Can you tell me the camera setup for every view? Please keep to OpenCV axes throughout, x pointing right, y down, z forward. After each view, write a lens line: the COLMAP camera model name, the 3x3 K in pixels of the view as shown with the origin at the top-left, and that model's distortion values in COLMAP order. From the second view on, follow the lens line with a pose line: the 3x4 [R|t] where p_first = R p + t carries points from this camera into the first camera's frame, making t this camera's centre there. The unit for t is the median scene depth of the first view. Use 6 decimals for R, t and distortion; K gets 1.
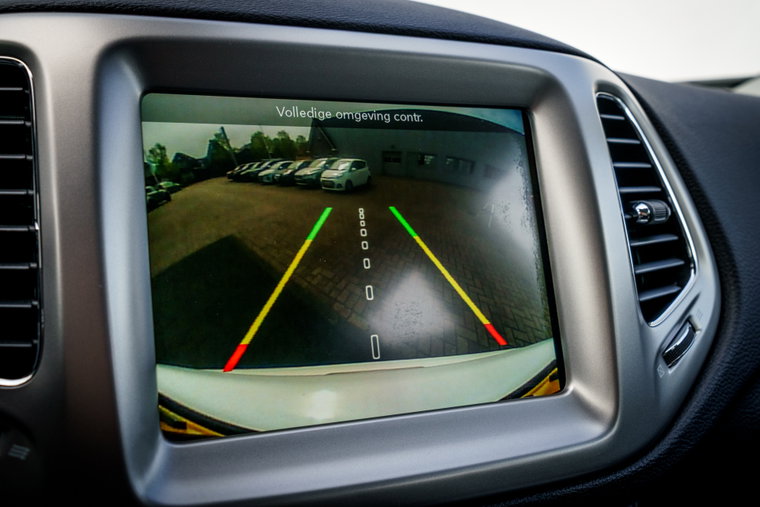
lens RADIAL K [[716.2, 0, 346.2], [0, 716.2, 253.2], [0, 0, 1]] dist [0.000313, -0.002047]
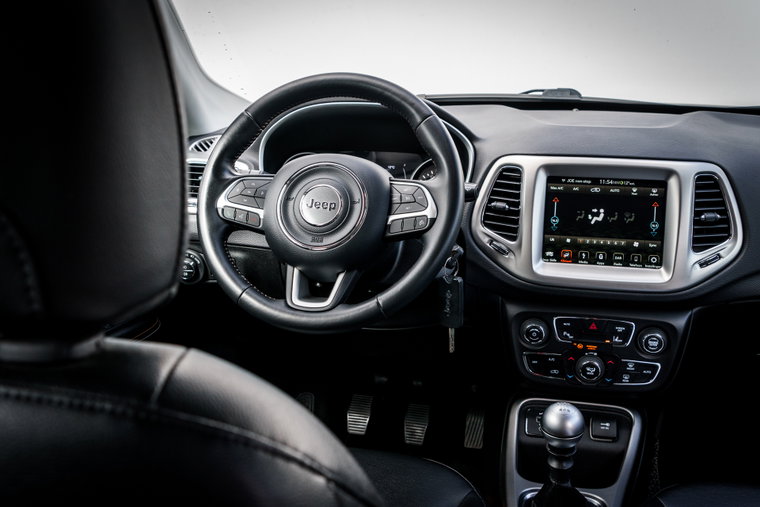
lens RADIAL K [[799.2, 0, 380.0], [0, 799.2, 253.5], [0, 0, 1]] dist [0.009031, 0.009382]
pose [[0.829662, 0.154385, -0.536494, 1.159474], [-0.054956, 0.978920, 0.196713, -0.518589], [0.555554, -0.133722, 0.820657, -2.680075]]
